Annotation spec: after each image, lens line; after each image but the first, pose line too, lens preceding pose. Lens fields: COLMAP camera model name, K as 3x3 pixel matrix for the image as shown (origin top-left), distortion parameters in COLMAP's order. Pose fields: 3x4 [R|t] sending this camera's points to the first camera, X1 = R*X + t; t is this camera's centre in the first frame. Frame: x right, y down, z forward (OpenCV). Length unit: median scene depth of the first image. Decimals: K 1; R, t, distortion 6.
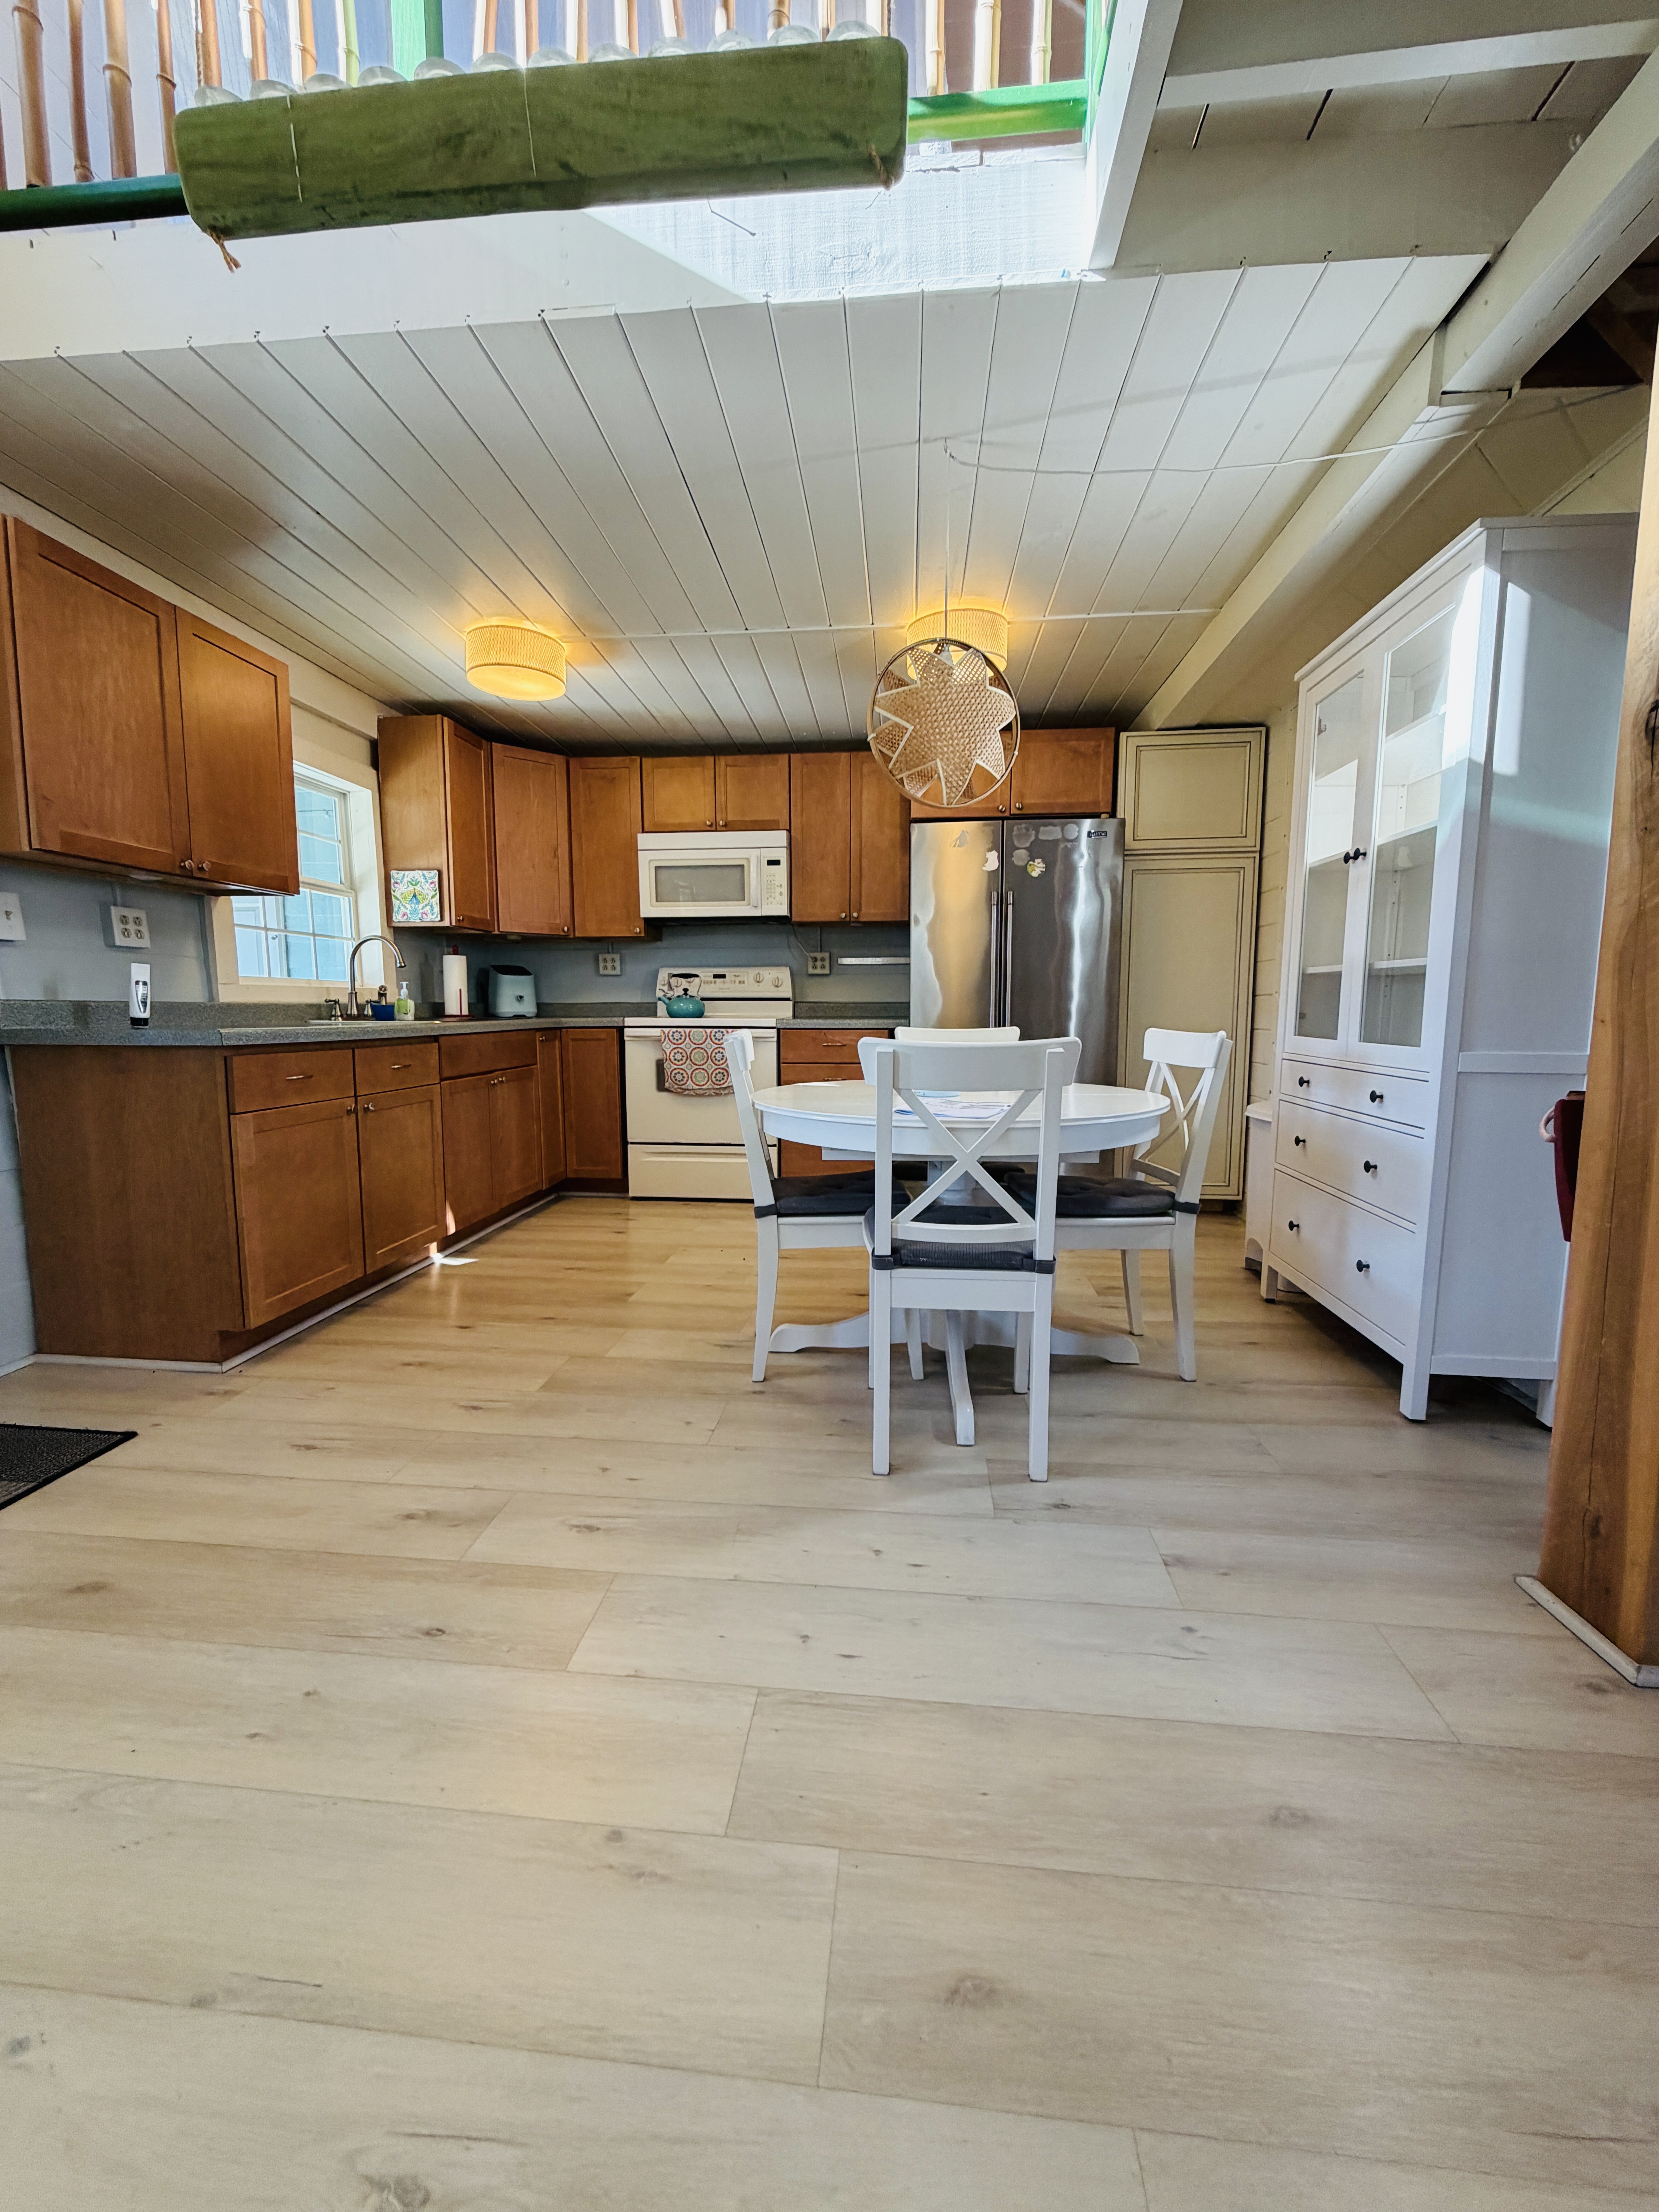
lens RADIAL K [[881.8, 0, 827.3], [0, 881.8, 1106.7], [0, 0, 1]] dist [0.000683, -0.000204]
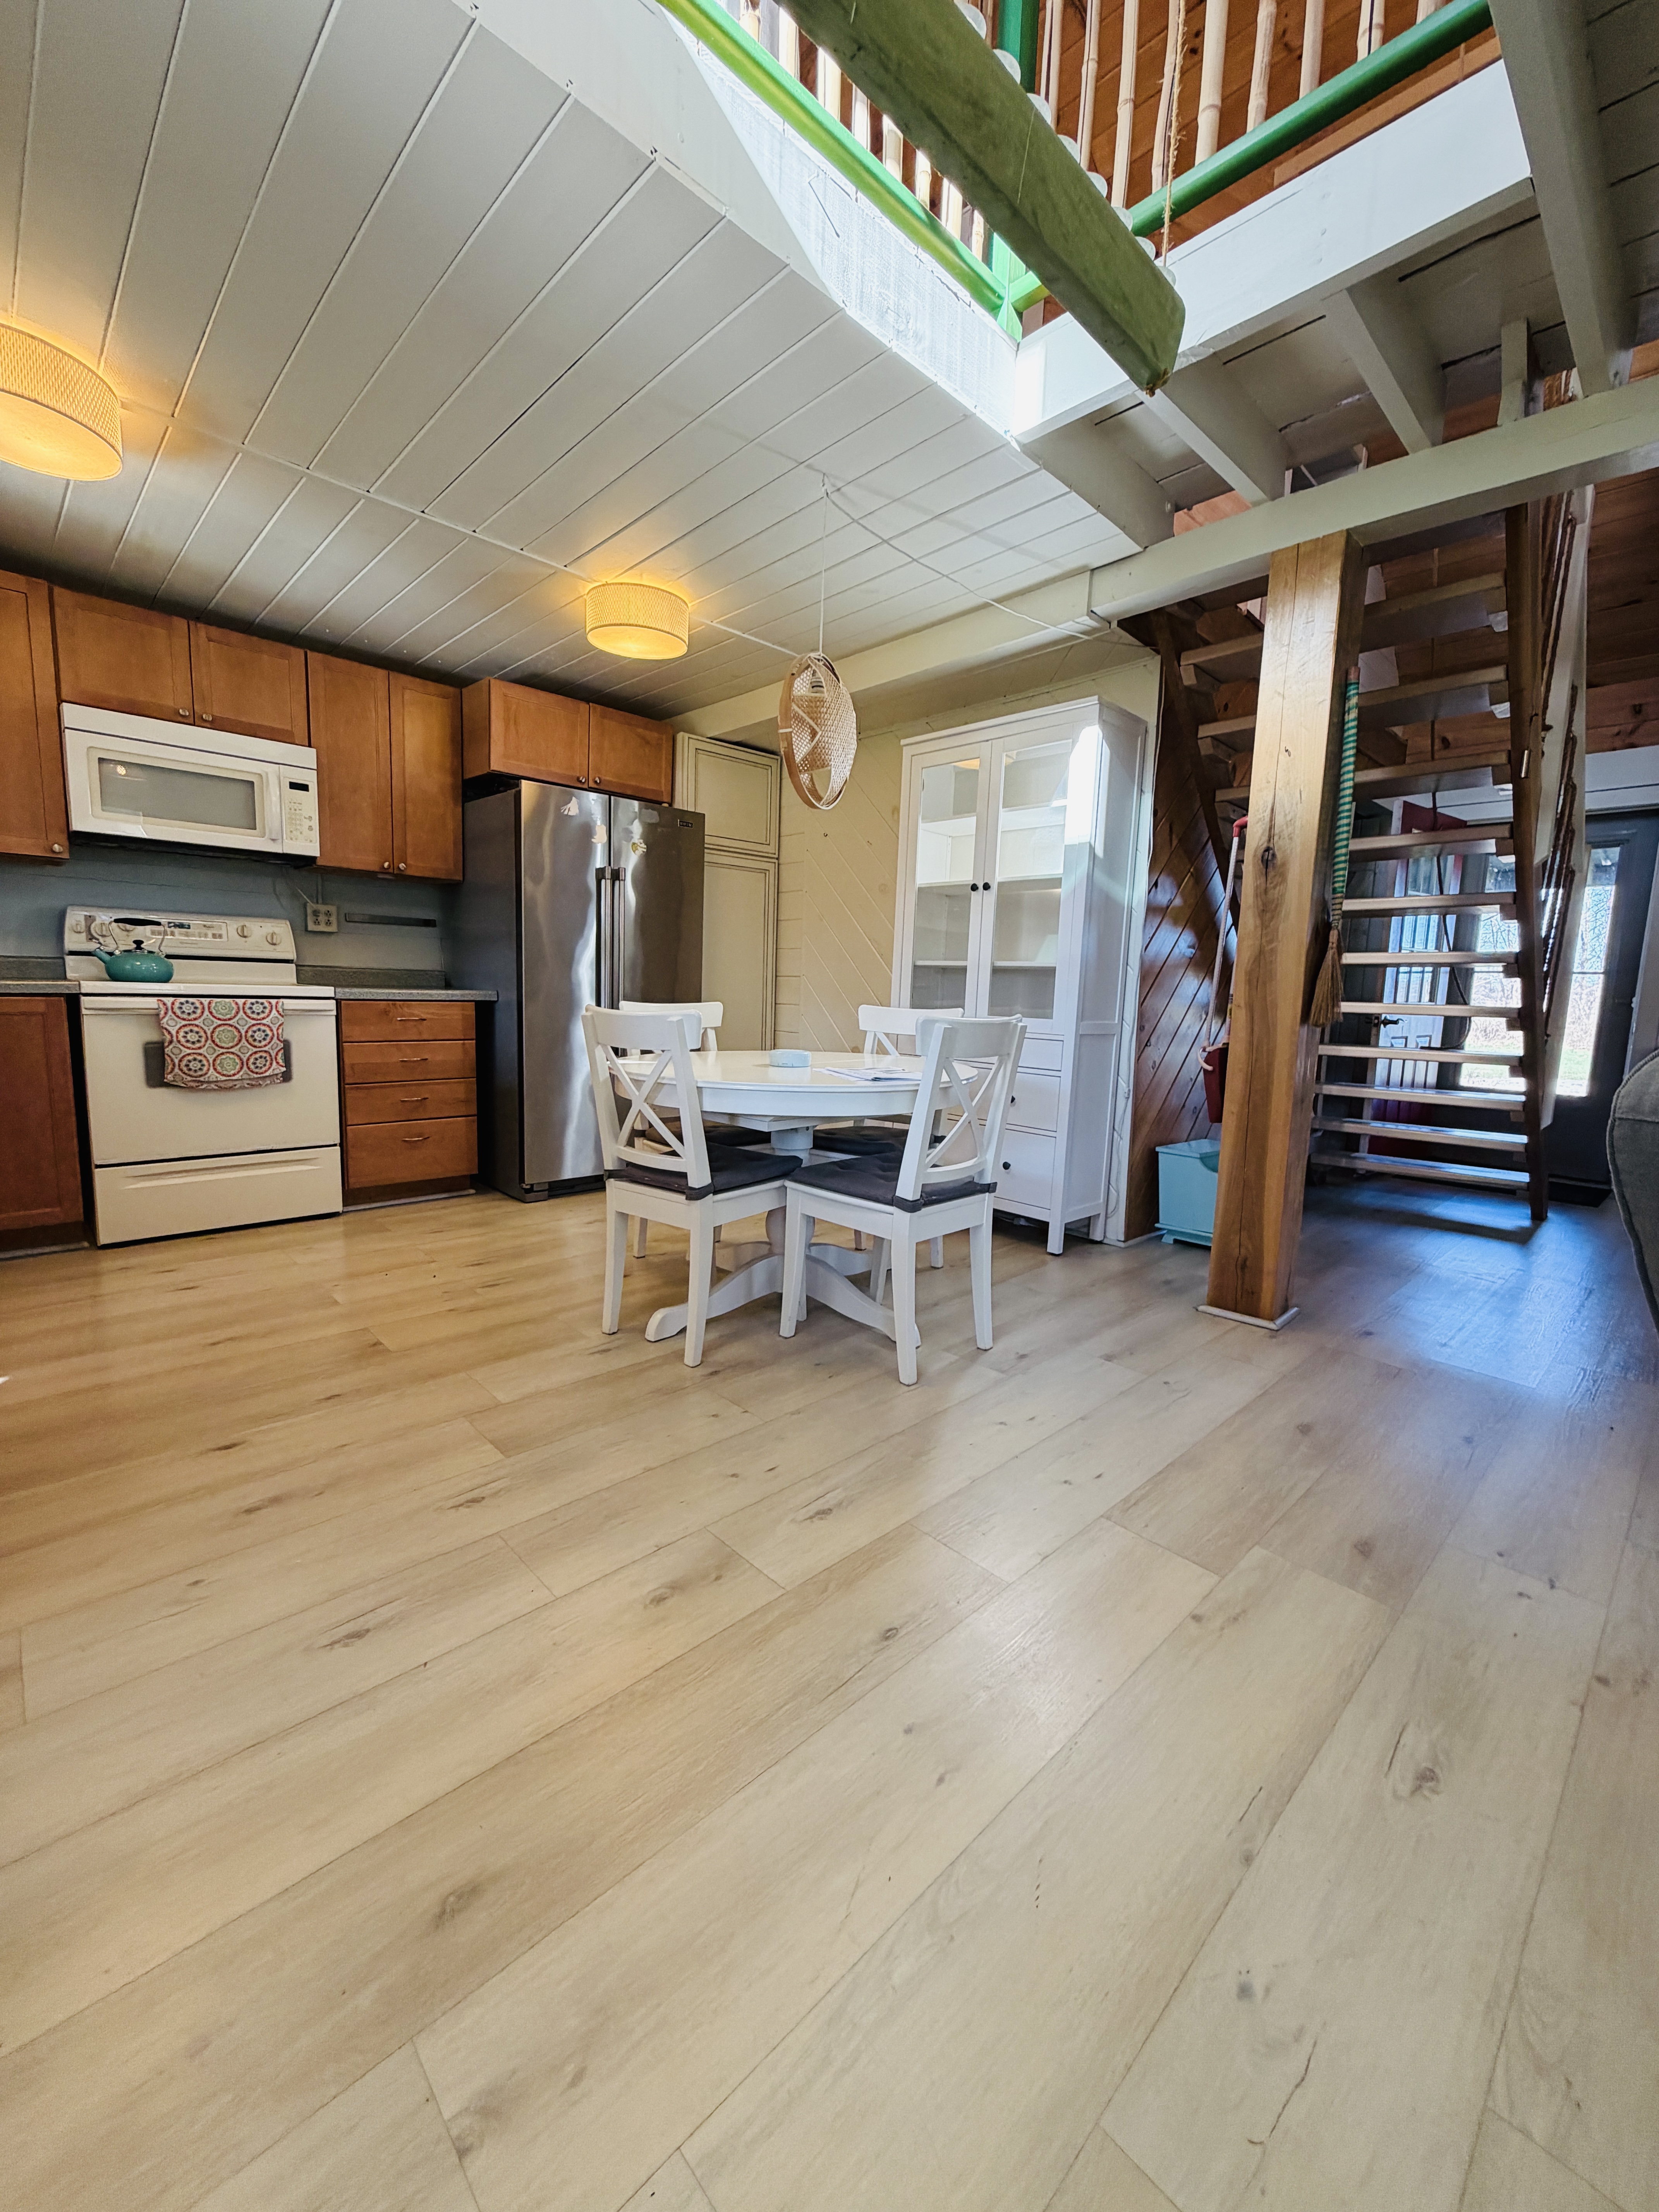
lens RADIAL K [[881.8, 0, 829.6], [0, 881.8, 1107.3], [0, 0, 1]] dist [0.000683, -0.000204]
pose [[0.647382, -0.082908, 0.757642, -0.677742], [0.056404, 0.996552, 0.060856, -0.025105], [-0.760075, 0.003337, 0.649826, 0.241242]]
